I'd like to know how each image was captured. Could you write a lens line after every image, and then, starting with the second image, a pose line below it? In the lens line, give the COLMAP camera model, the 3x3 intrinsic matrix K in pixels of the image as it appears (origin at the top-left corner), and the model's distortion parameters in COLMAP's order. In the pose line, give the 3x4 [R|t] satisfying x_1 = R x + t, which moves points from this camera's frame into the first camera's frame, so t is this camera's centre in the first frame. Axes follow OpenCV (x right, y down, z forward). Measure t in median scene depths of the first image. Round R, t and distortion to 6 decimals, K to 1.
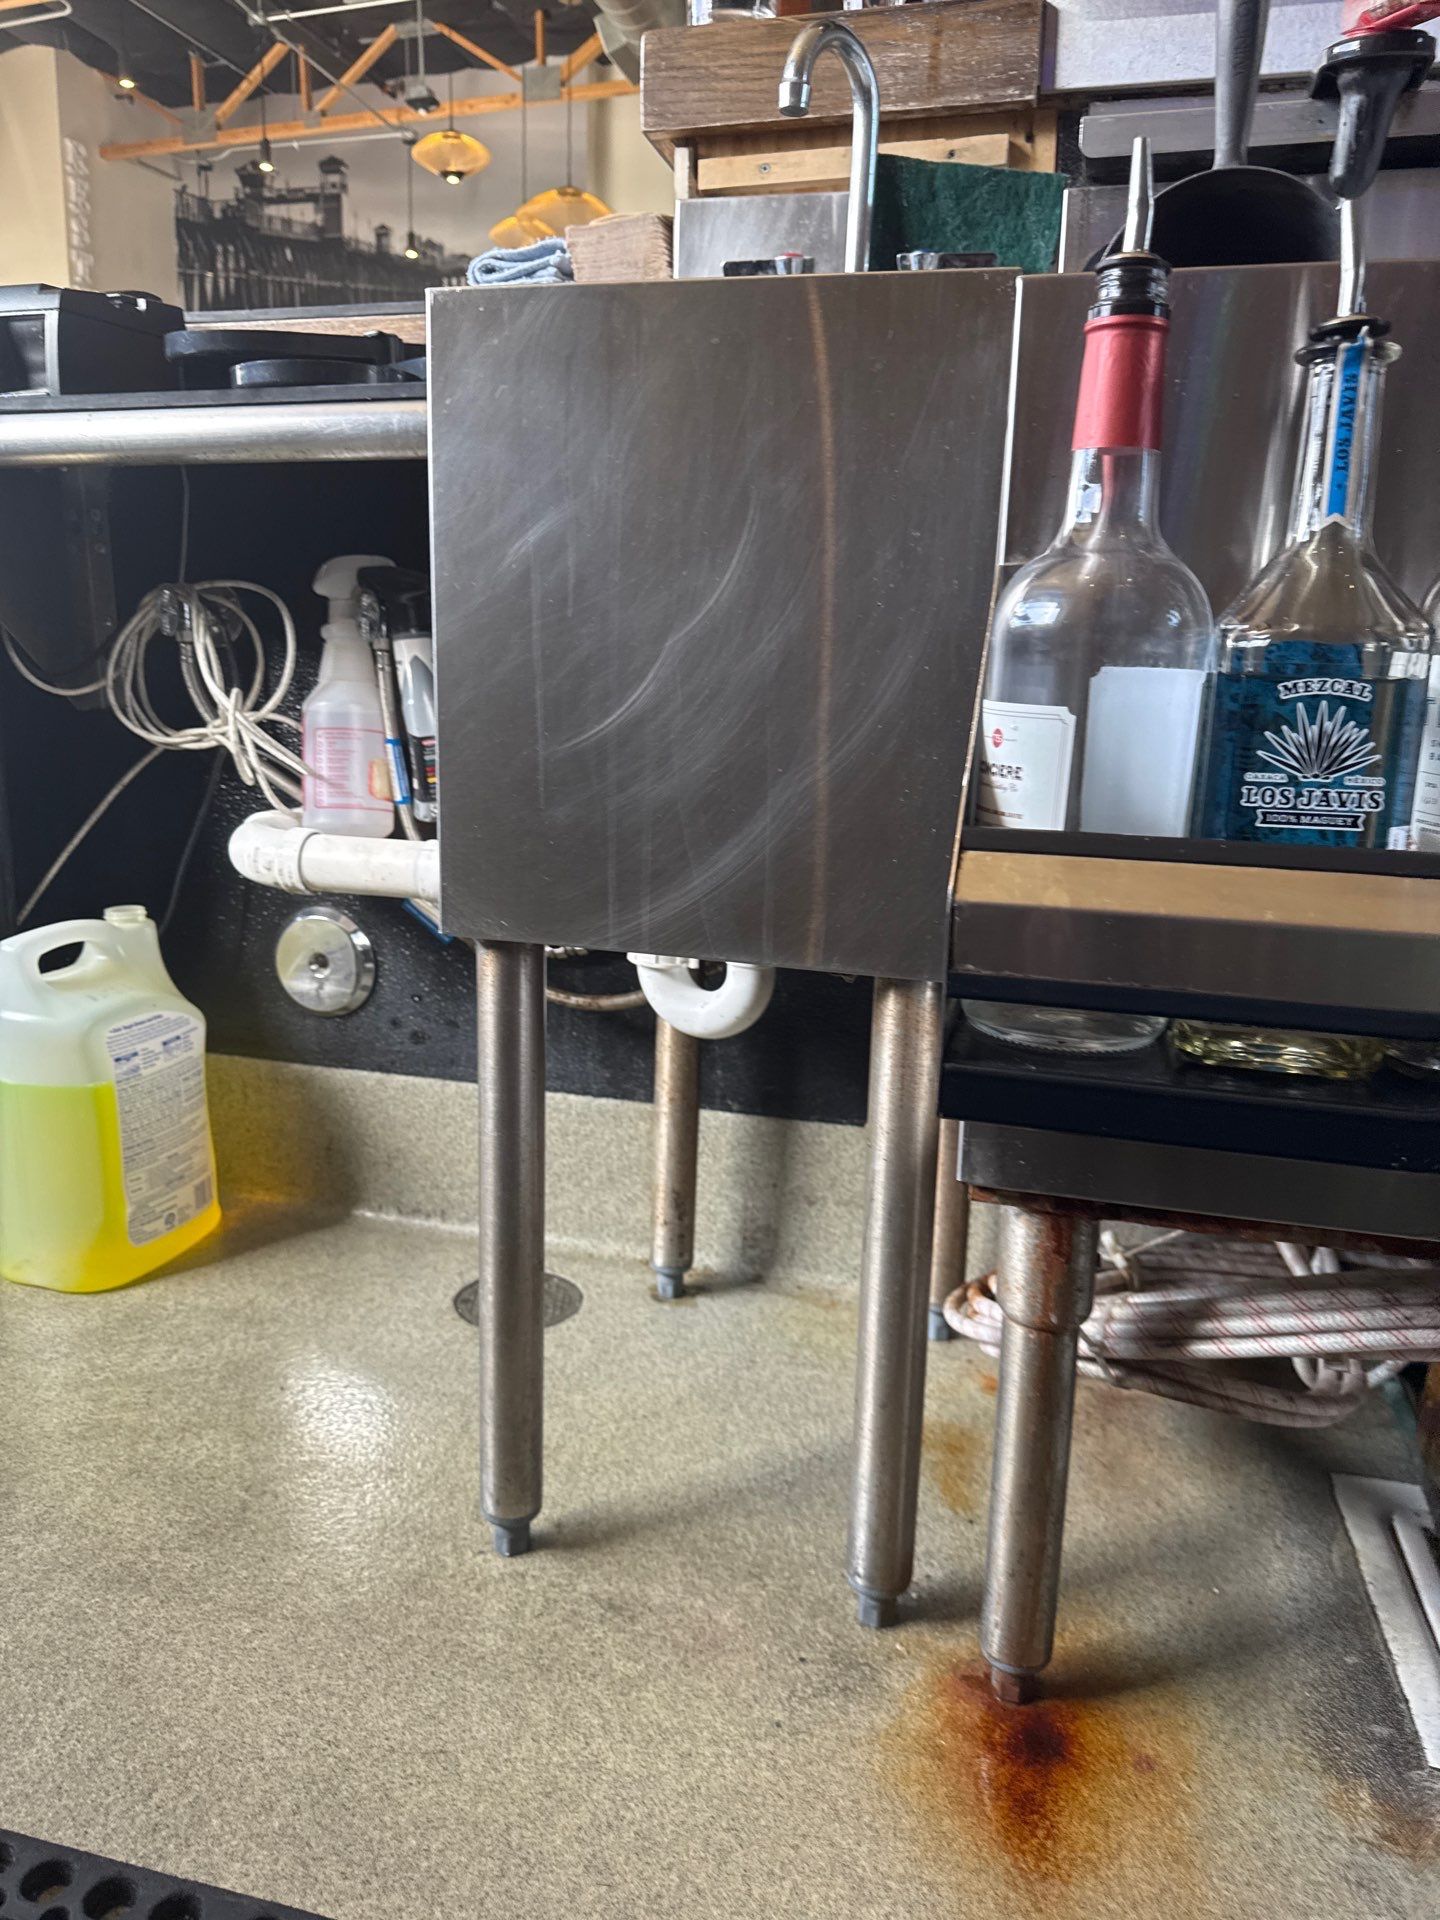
lens RADIAL K [[1375.3, 0, 719.3], [0, 1375.3, 959.8], [0, 0, 1]] dist [-0.003443, -0.006360]
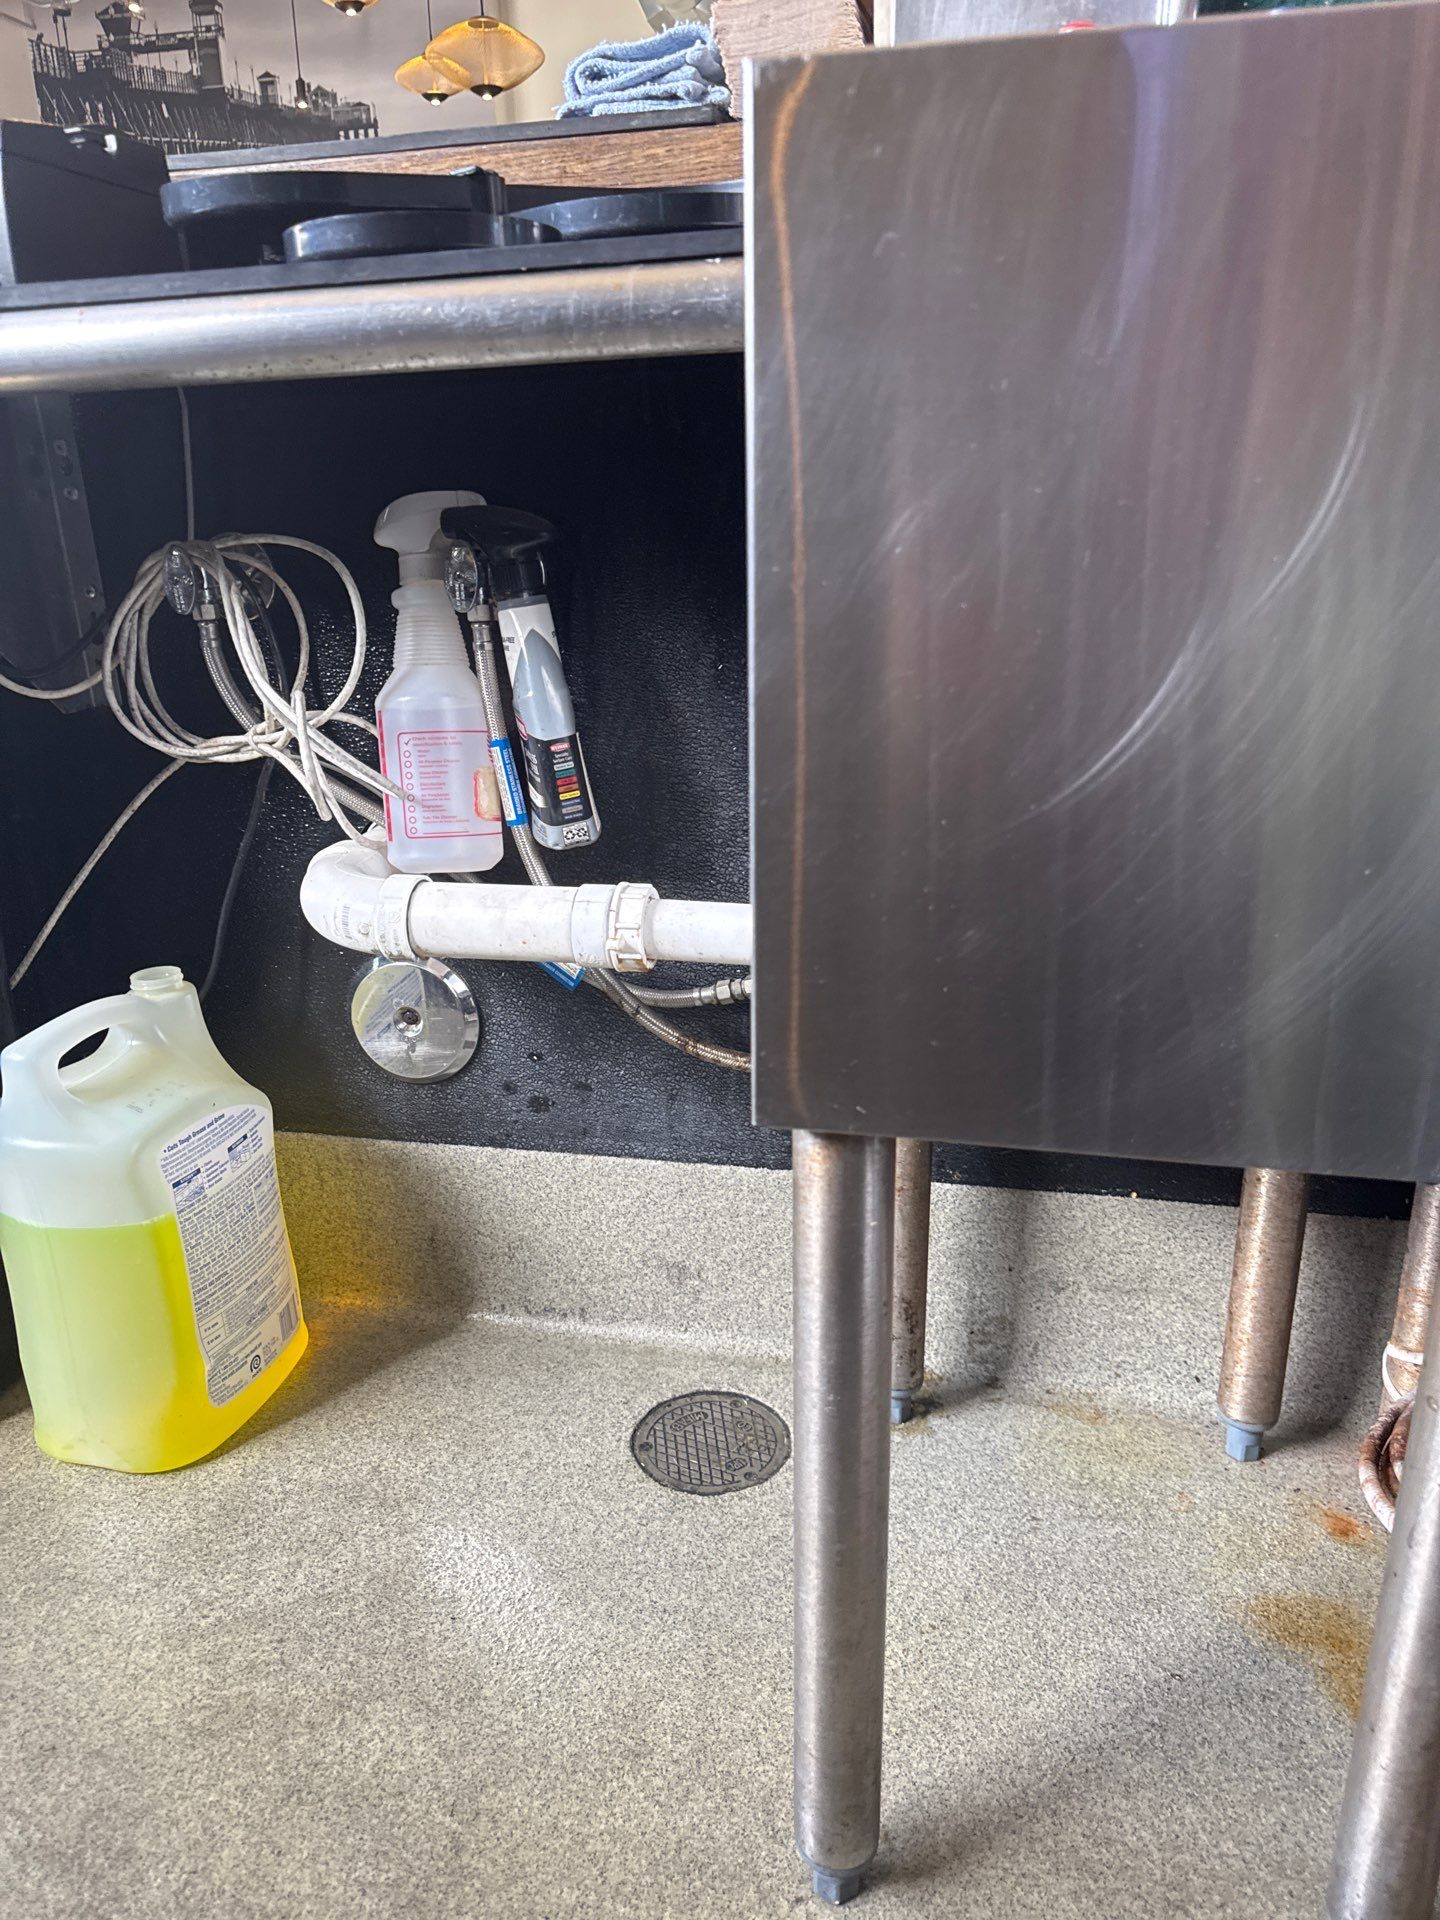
lens RADIAL K [[1363.8, 0, 714.9], [0, 1363.8, 977.4], [0, 0, 1]] dist [0.007911, -0.009320]
pose [[0.997374, -0.062684, 0.036285, -0.153187], [0.058820, 0.993325, 0.099230, -0.096960], [-0.042263, -0.096835, 0.994403, 0.231579]]
